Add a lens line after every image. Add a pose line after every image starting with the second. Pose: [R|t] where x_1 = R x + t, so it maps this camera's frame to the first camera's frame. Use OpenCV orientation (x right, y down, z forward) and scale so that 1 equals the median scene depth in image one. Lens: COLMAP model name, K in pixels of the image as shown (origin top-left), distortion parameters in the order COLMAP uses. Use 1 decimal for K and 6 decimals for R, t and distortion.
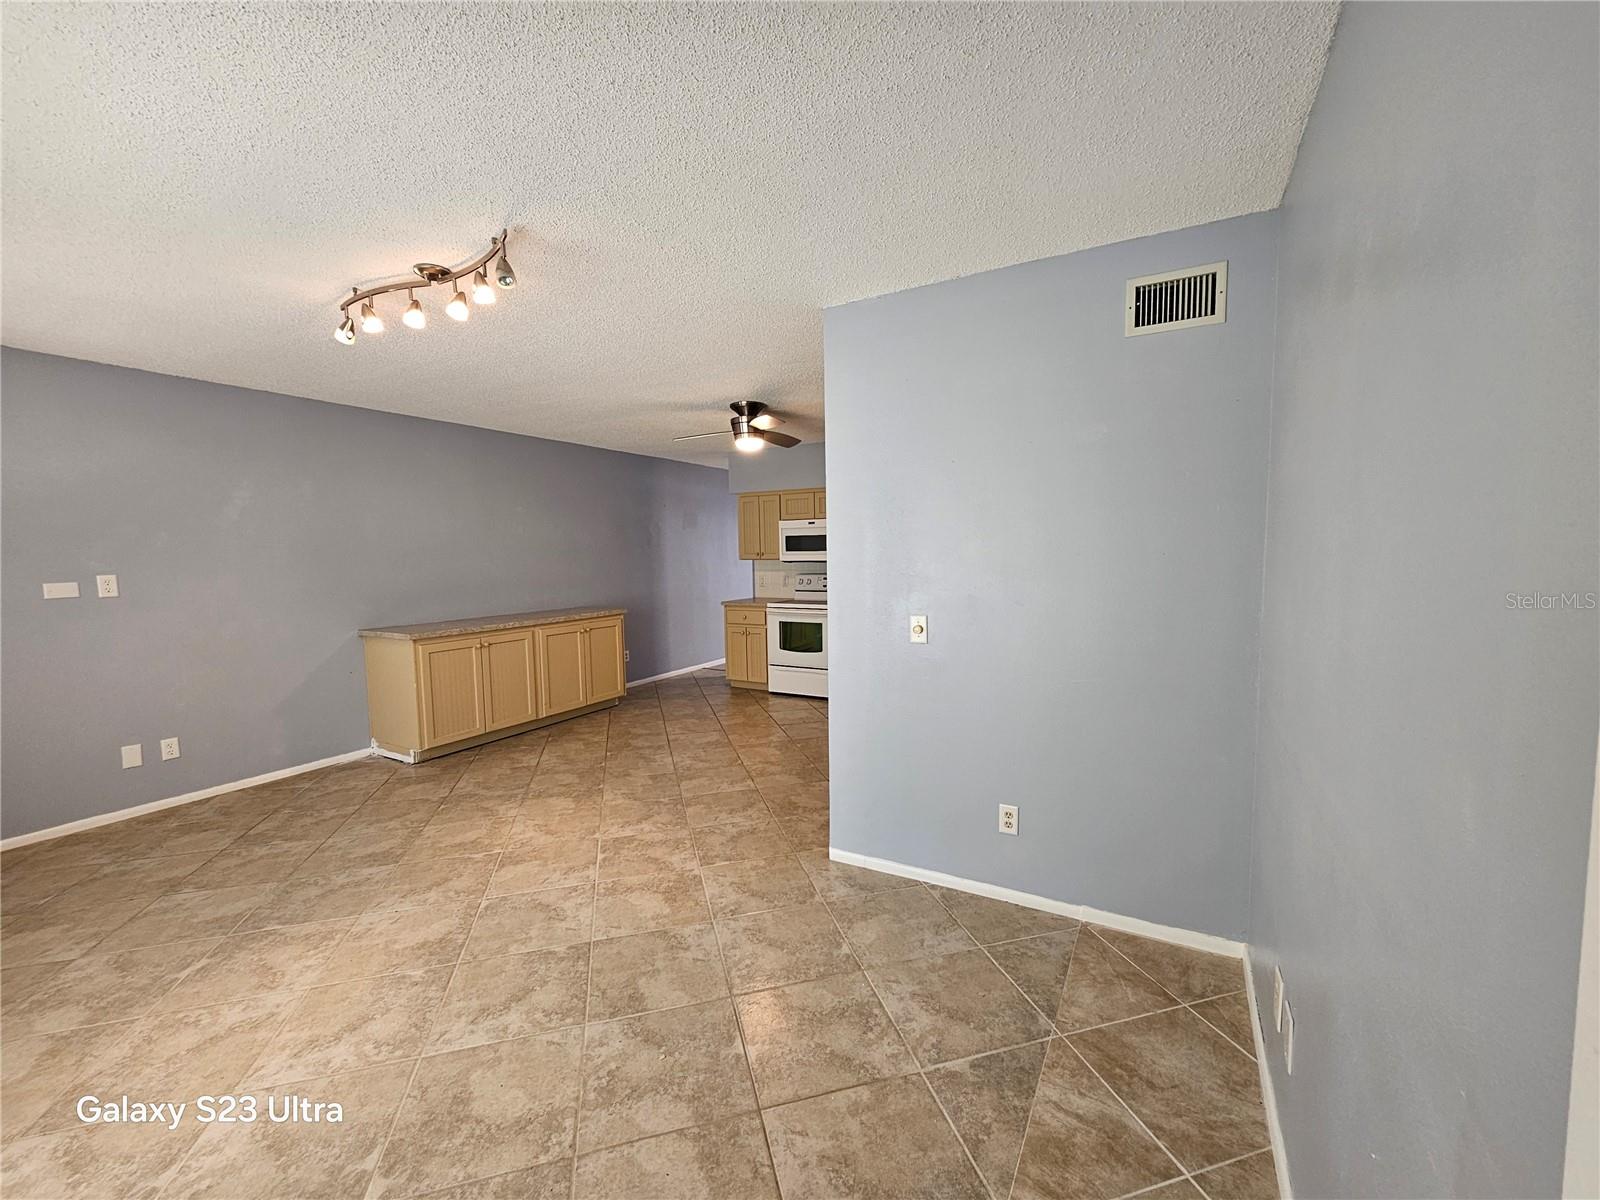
lens RADIAL K [[652.2, 0, 802.8], [0, 652.2, 603.7], [0, 0, 1]] dist [-0.002337, 0.001503]
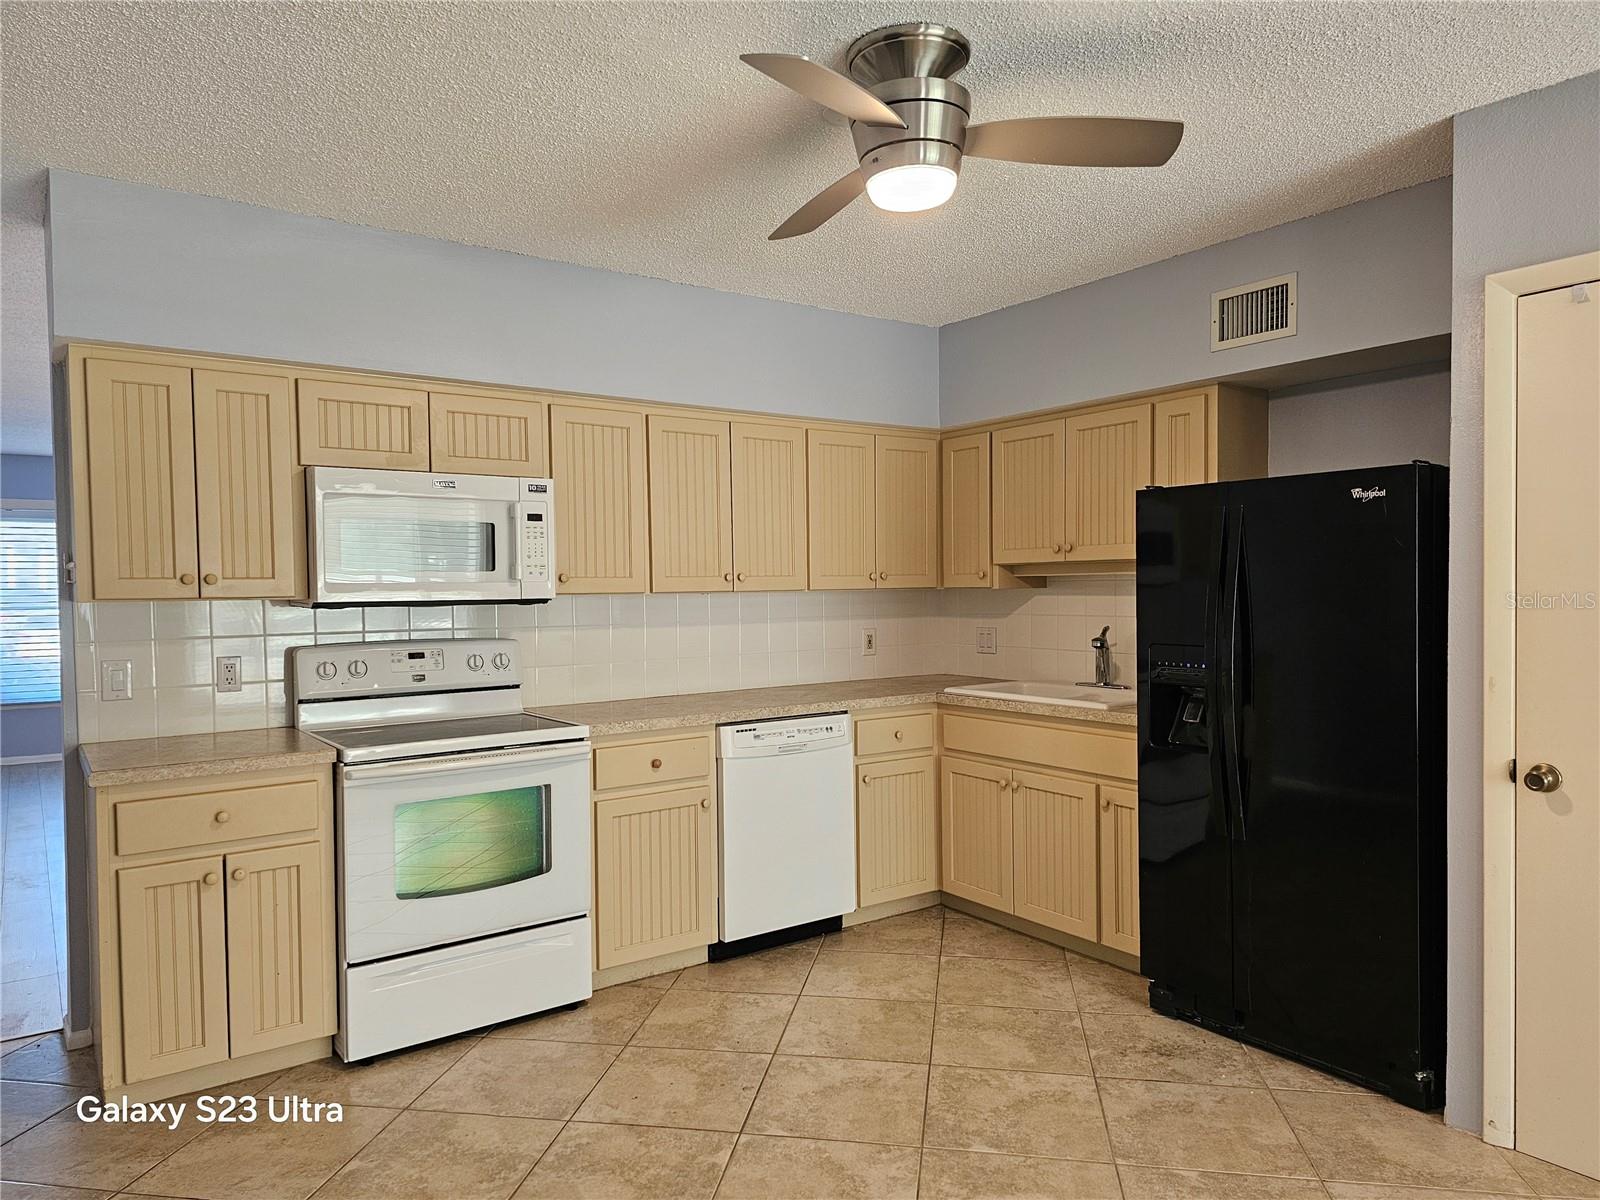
lens RADIAL K [[1050.6, 0, 795.8], [0, 1050.6, 621.0], [0, 0, 1]] dist [0.072257, -0.073671]
pose [[0.421606, -0.021430, 0.906526, -0.658851], [0.077314, 0.996930, -0.012390, -0.060174], [-0.903477, 0.075311, 0.421968, 1.053851]]
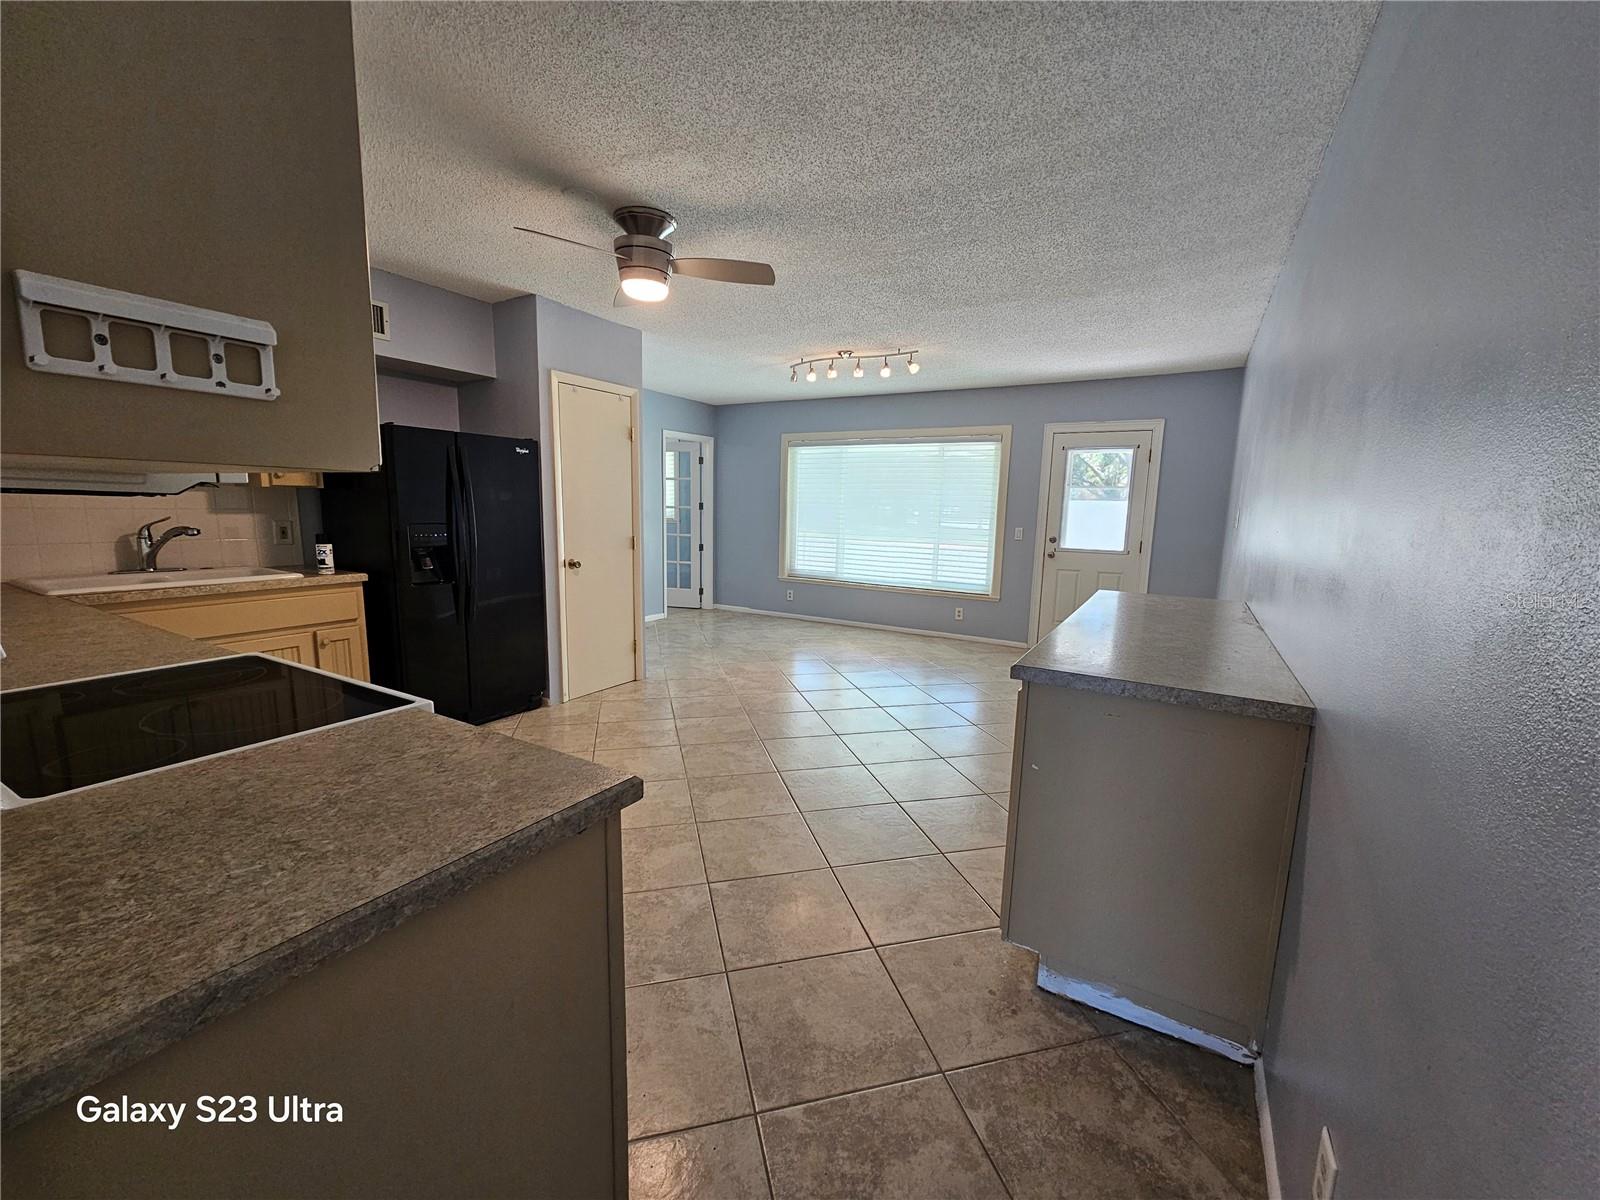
lens RADIAL K [[655.3, 0, 803.0], [0, 655.3, 606.8], [0, 0, 1]] dist [-0.000382, -0.000366]
pose [[-0.999859, -0.013316, 0.010271, -0.287153], [-0.010536, 0.972053, 0.234525, -0.131364], [-0.013107, 0.234384, -0.972056, 2.011923]]
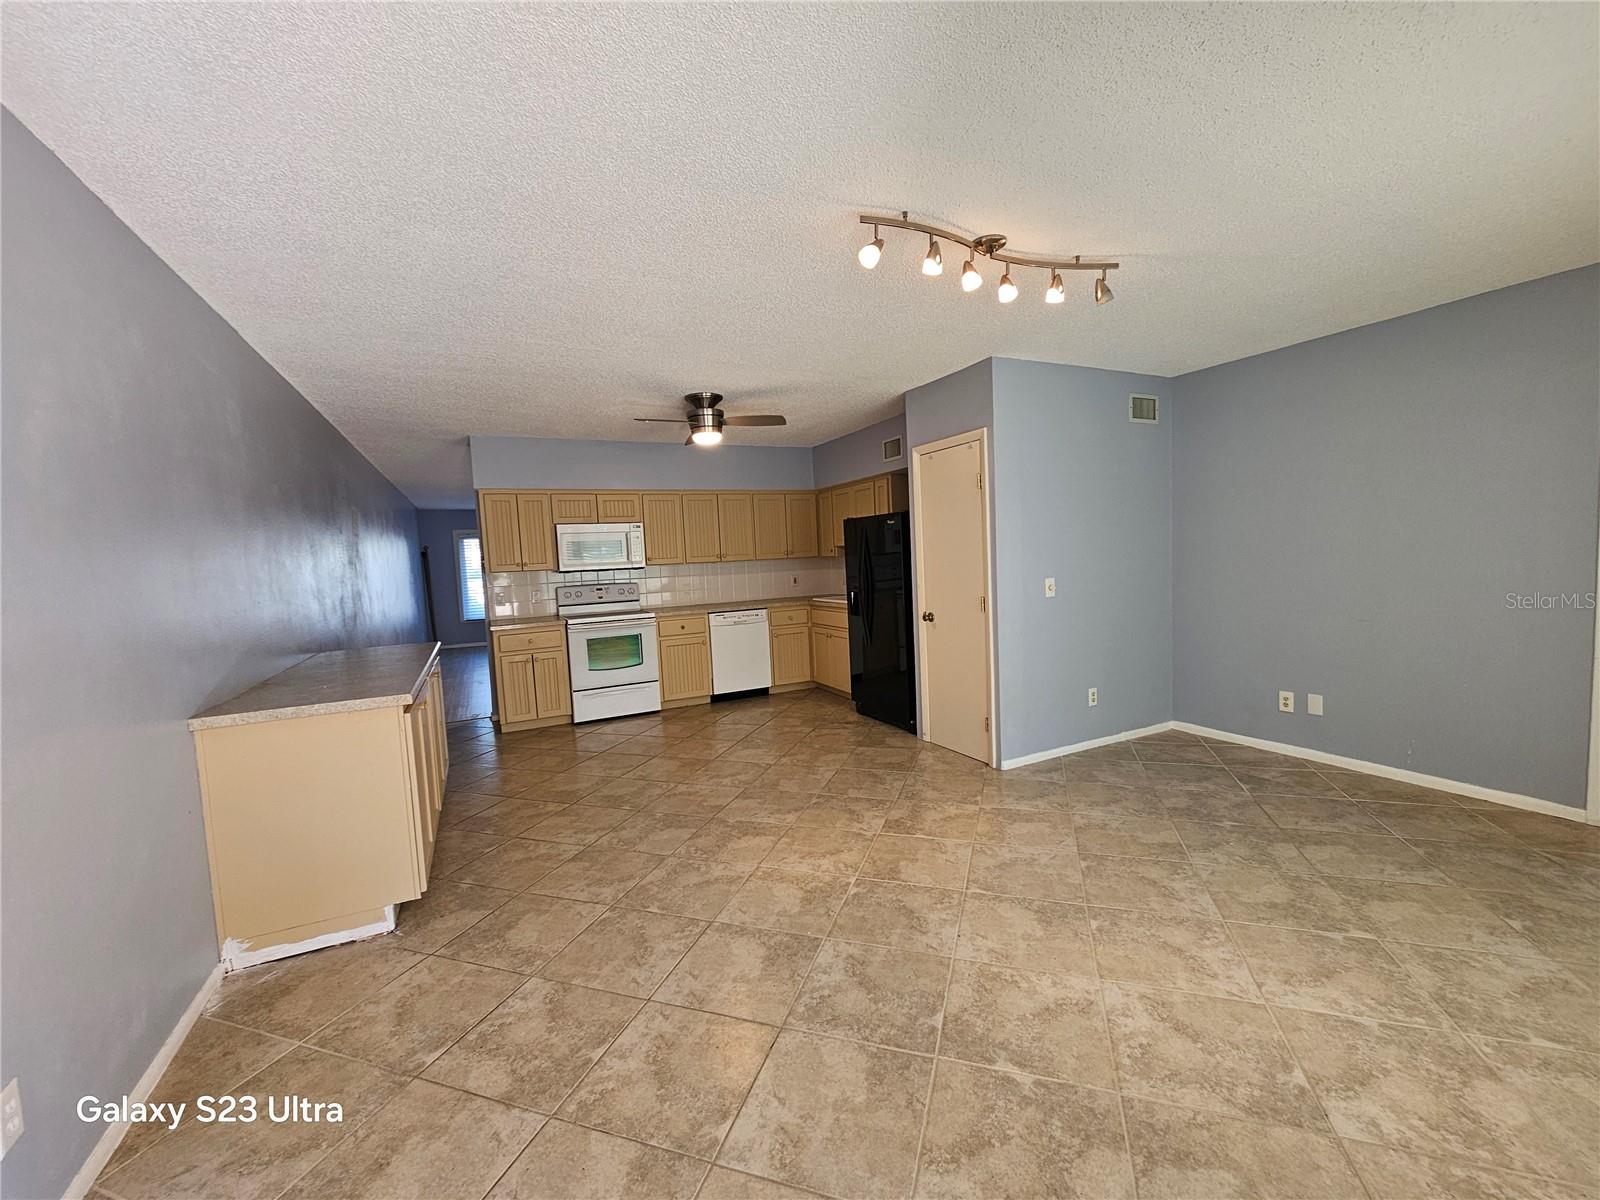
lens RADIAL K [[652.2, 0, 802.8], [0, 652.2, 603.7], [0, 0, 1]] dist [-0.002337, 0.001503]
pose [[0.561706, -0.071722, 0.824222, -0.988774], [0.104127, 0.994442, 0.015572, -0.005139], [-0.820758, 0.077077, 0.566052, 0.443109]]
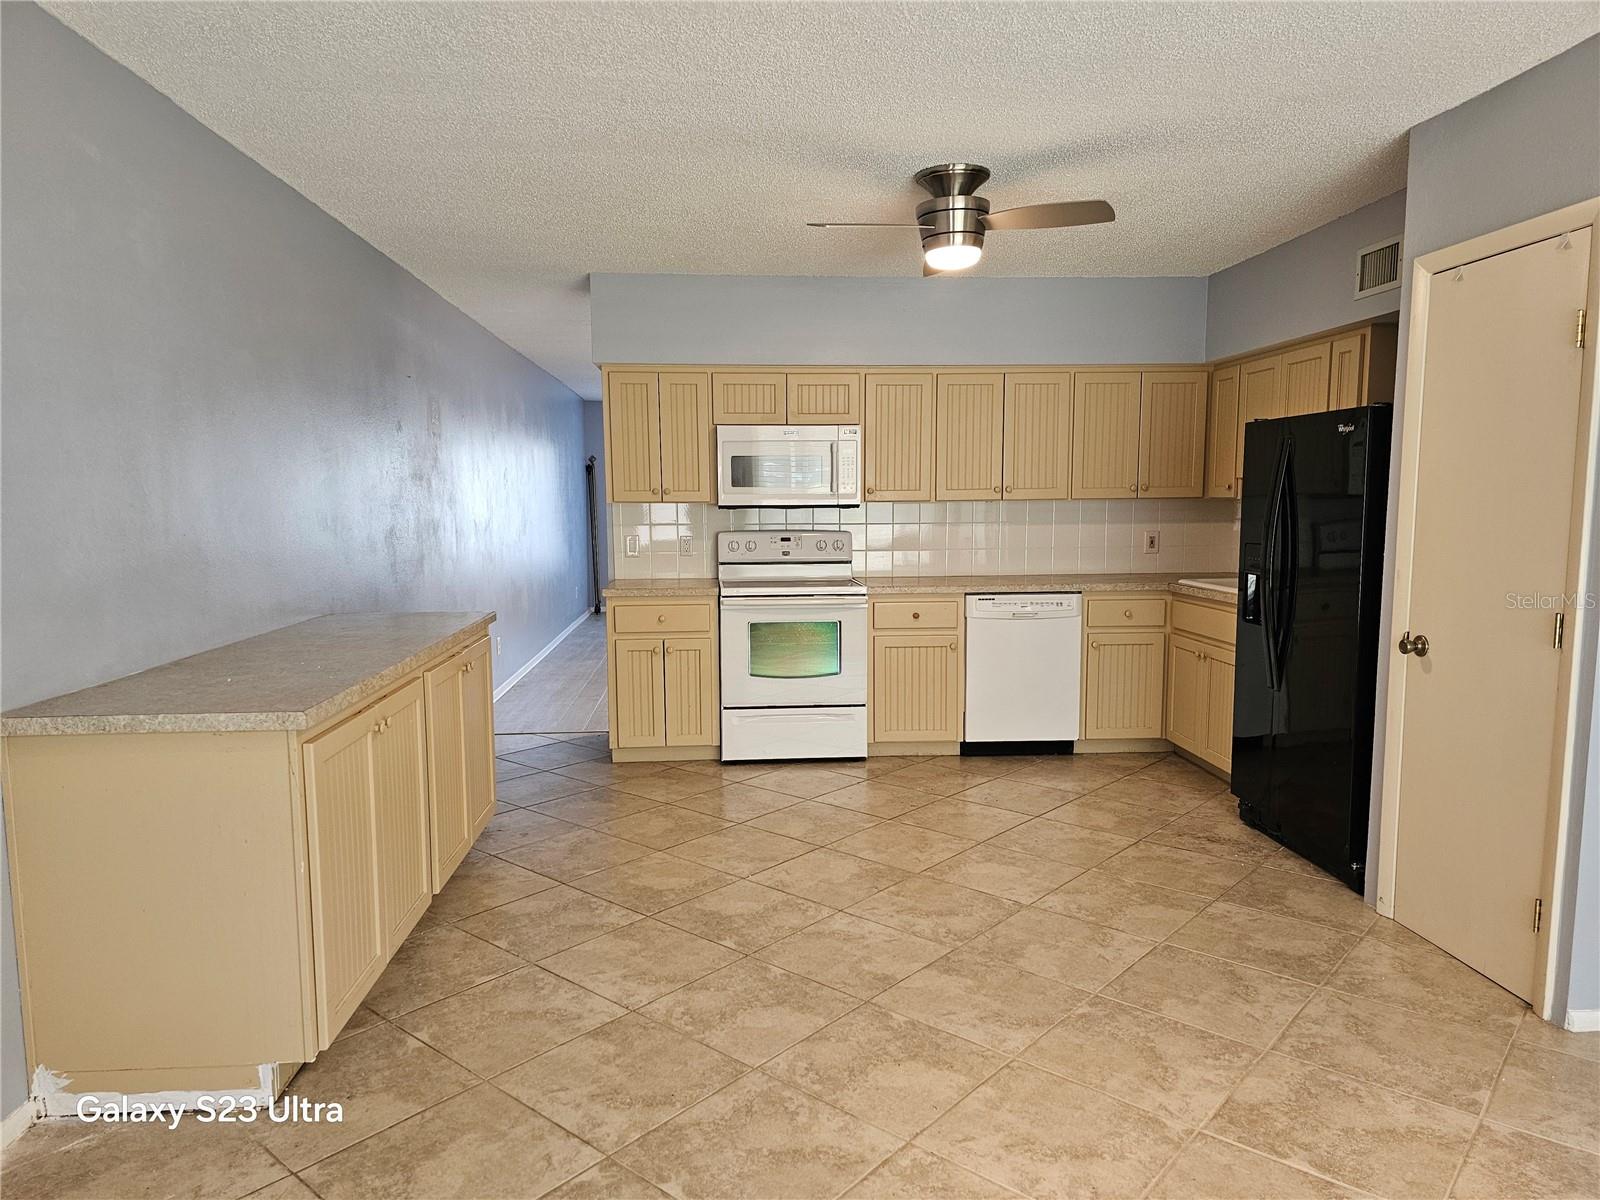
lens RADIAL K [[1064.4, 0, 791.0], [0, 1064.4, 618.8], [0, 0, 1]] dist [0.071750, -0.063556]
pose [[0.834156, -0.052780, 0.548997, -0.784139], [0.037057, 0.998525, 0.039692, -0.013141], [-0.550282, -0.012765, 0.834881, 0.475905]]
